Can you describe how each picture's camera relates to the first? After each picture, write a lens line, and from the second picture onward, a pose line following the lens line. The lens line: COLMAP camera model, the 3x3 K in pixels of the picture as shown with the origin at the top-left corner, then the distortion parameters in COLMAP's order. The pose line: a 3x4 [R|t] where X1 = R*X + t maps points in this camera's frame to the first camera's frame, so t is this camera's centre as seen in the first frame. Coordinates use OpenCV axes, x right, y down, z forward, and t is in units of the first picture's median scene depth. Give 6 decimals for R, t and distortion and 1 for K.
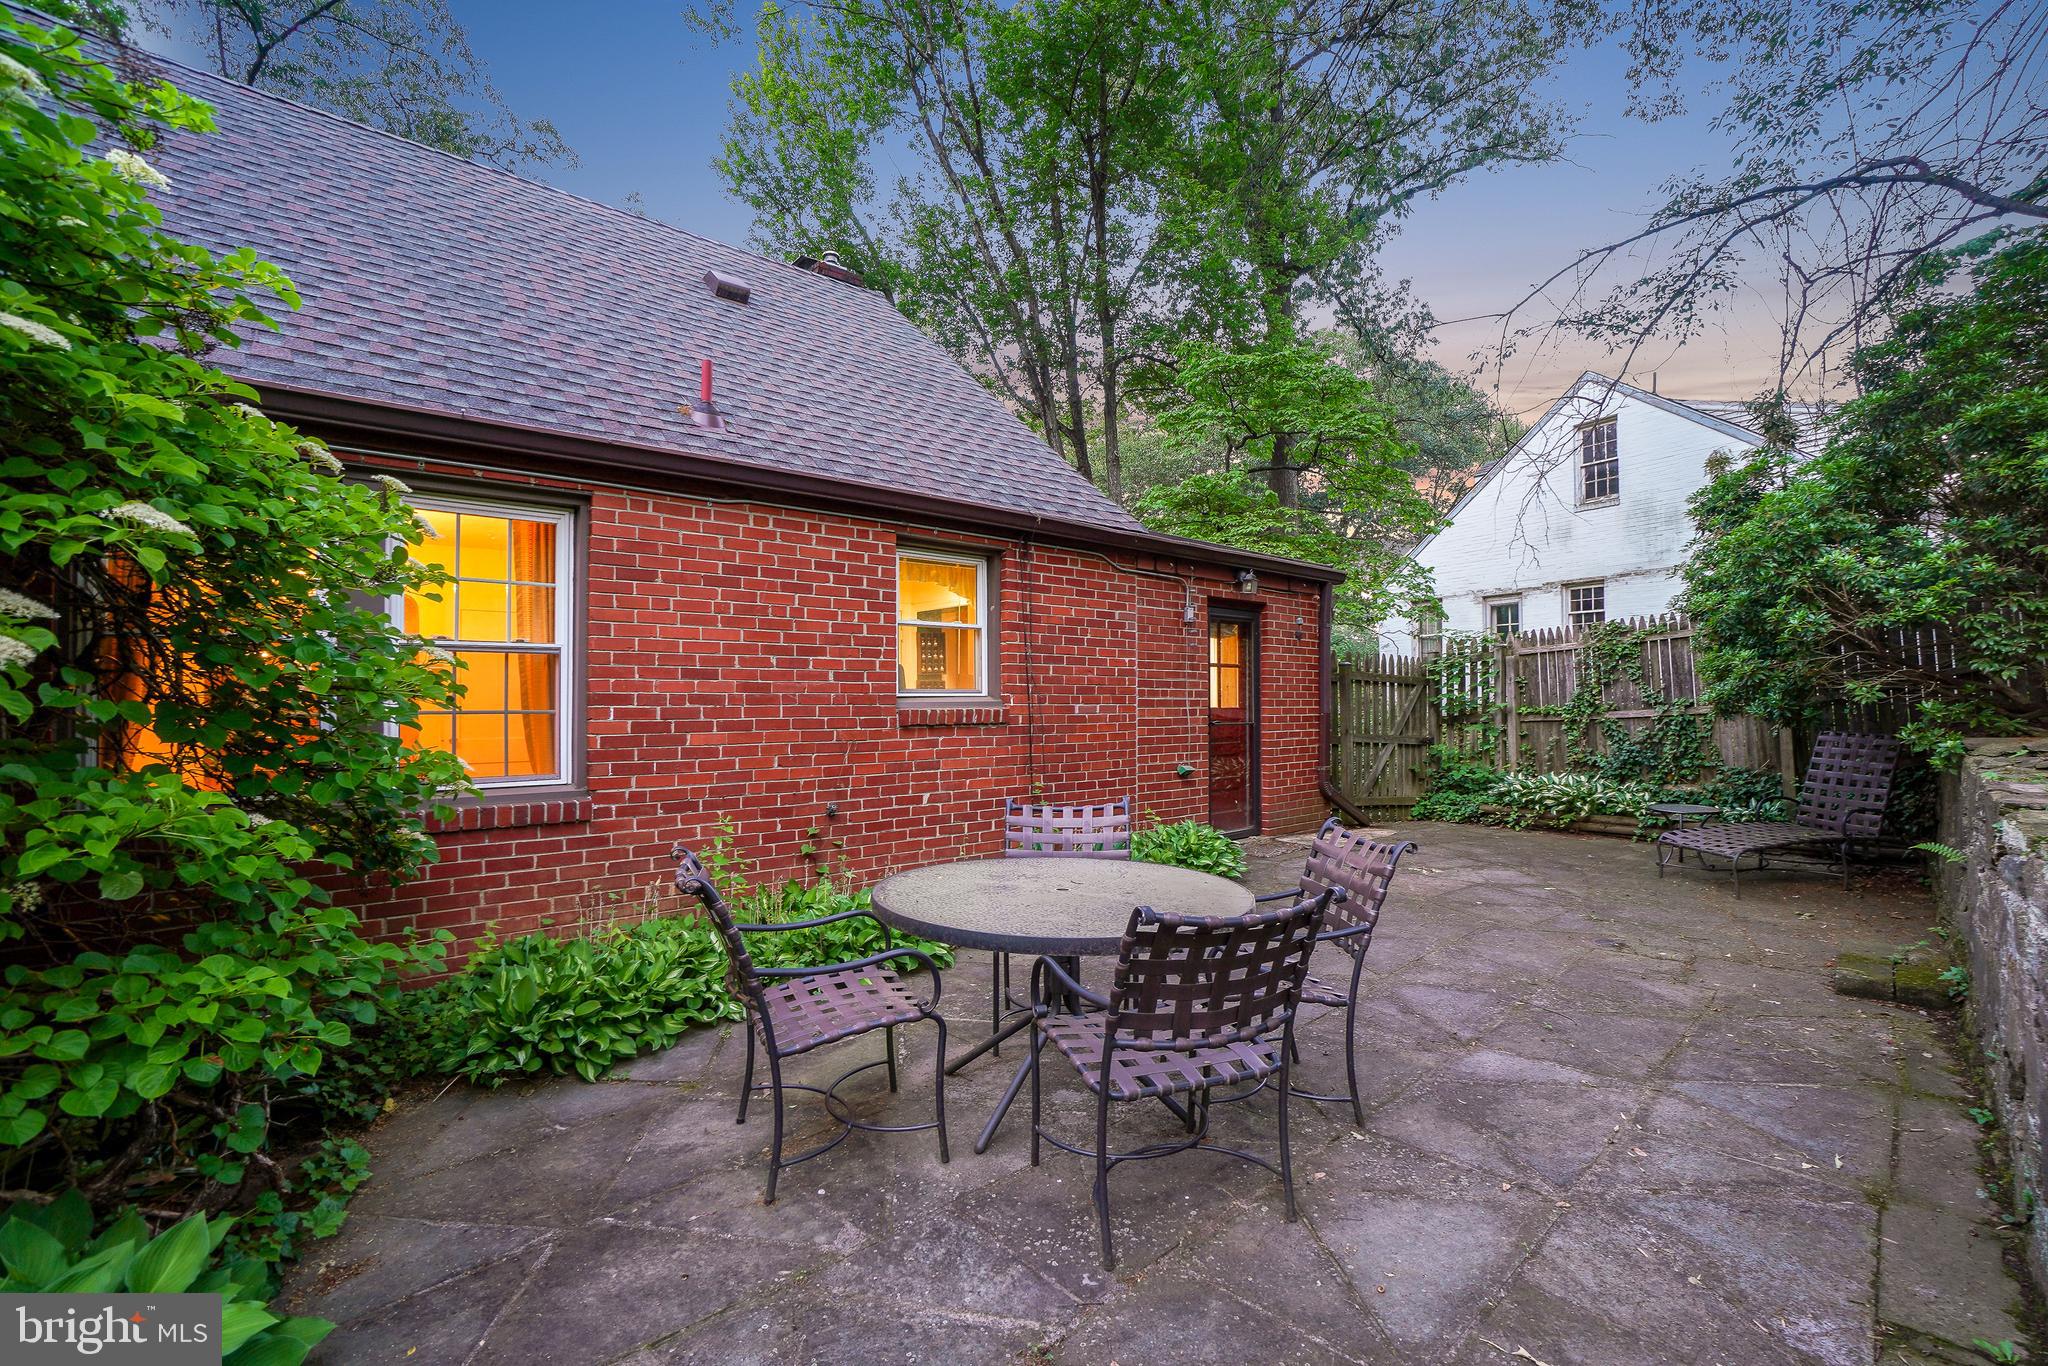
lens RADIAL K [[892.7, 0, 1028.7], [0, 892.7, 694.3], [0, 0, 1]] dist [-0.063391, 0.022017]
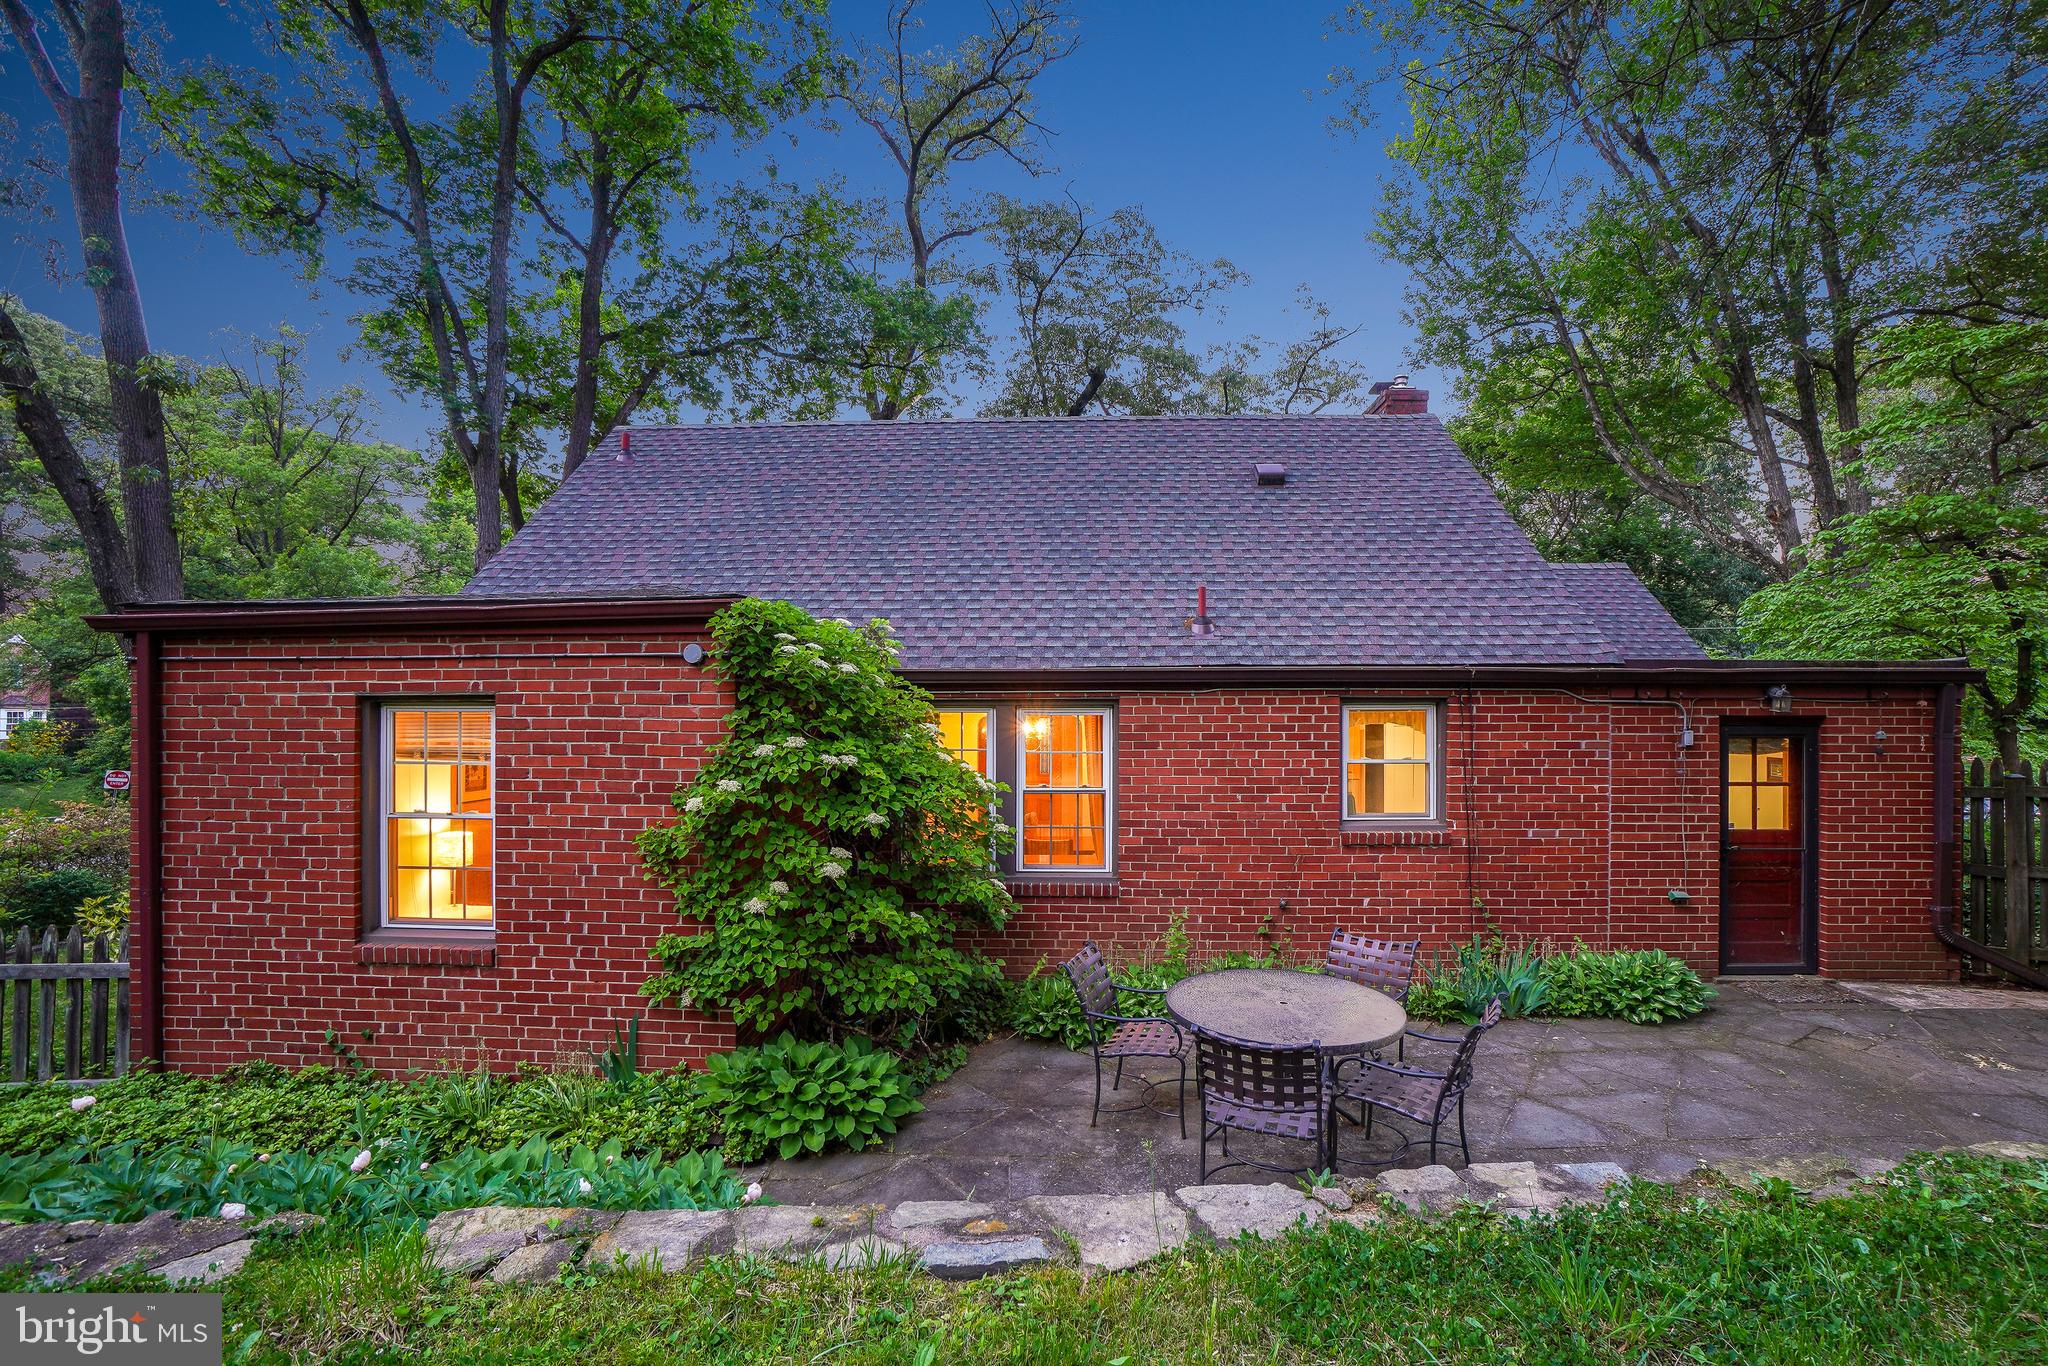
lens RADIAL K [[916.2, 0, 1054.5], [0, 916.2, 704.3], [0, 0, 1]] dist [-0.066208, 0.025624]
pose [[0.724543, 0.000055, -0.689229, 0.379845], [0.003340, 0.999988, 0.003592, -0.143177], [0.689221, -0.004905, 0.724534, -0.205650]]
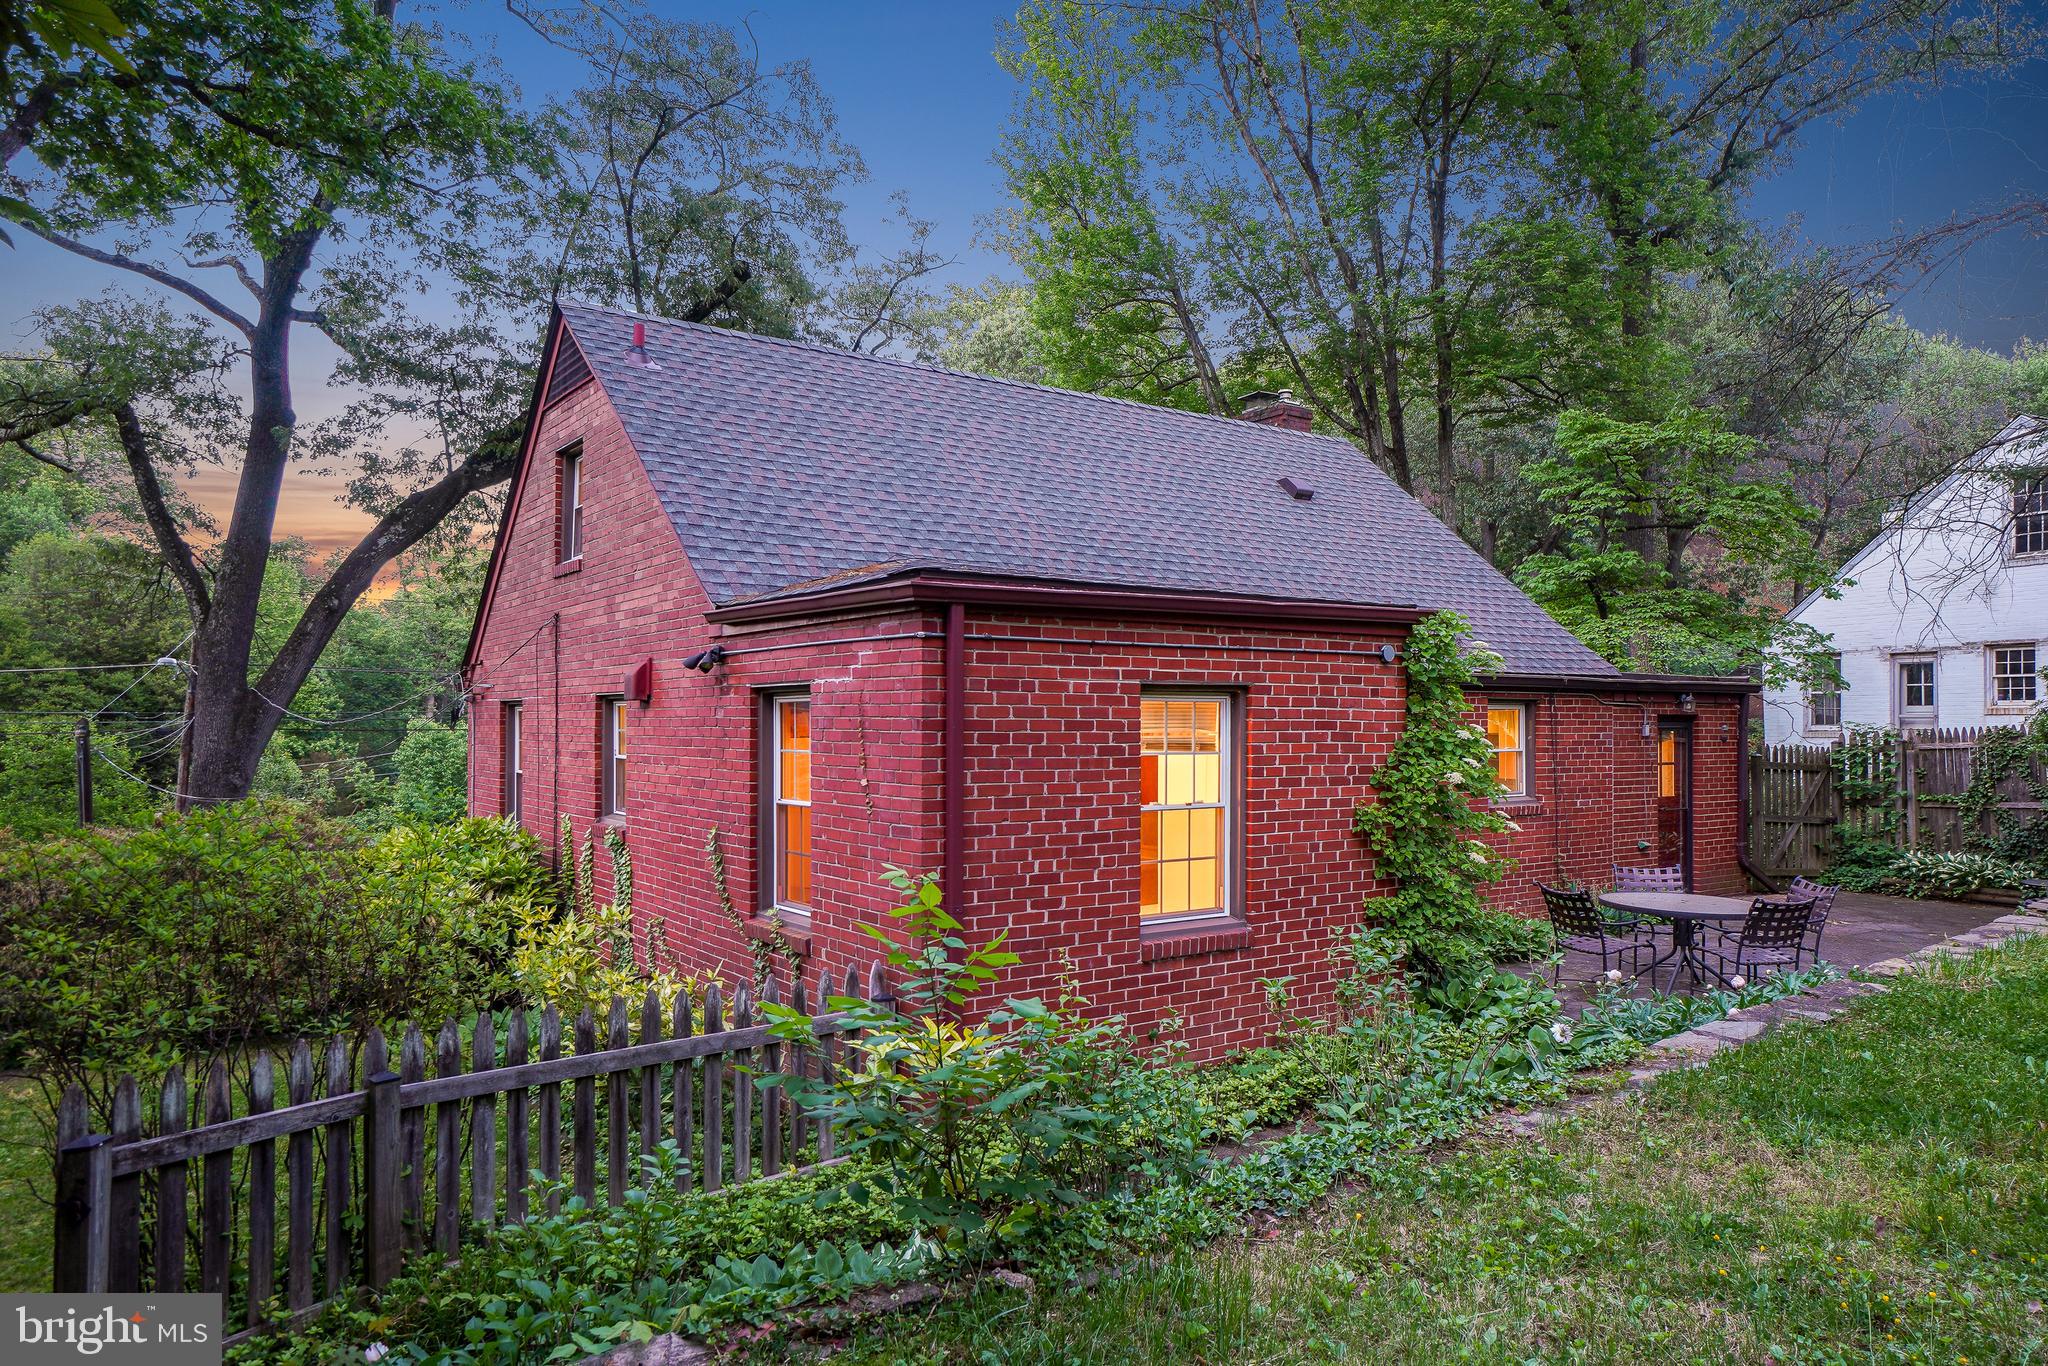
lens RADIAL K [[1306.8, 0, 1023.7], [0, 1306.8, 711.2], [0, 0, 1]] dist [-0.005491, 0.015676]
pose [[0.993518, 0.006044, -0.113518, -0.580908], [-0.005731, 0.999979, 0.003086, -0.129489], [0.113535, -0.002416, 0.993531, -1.176118]]
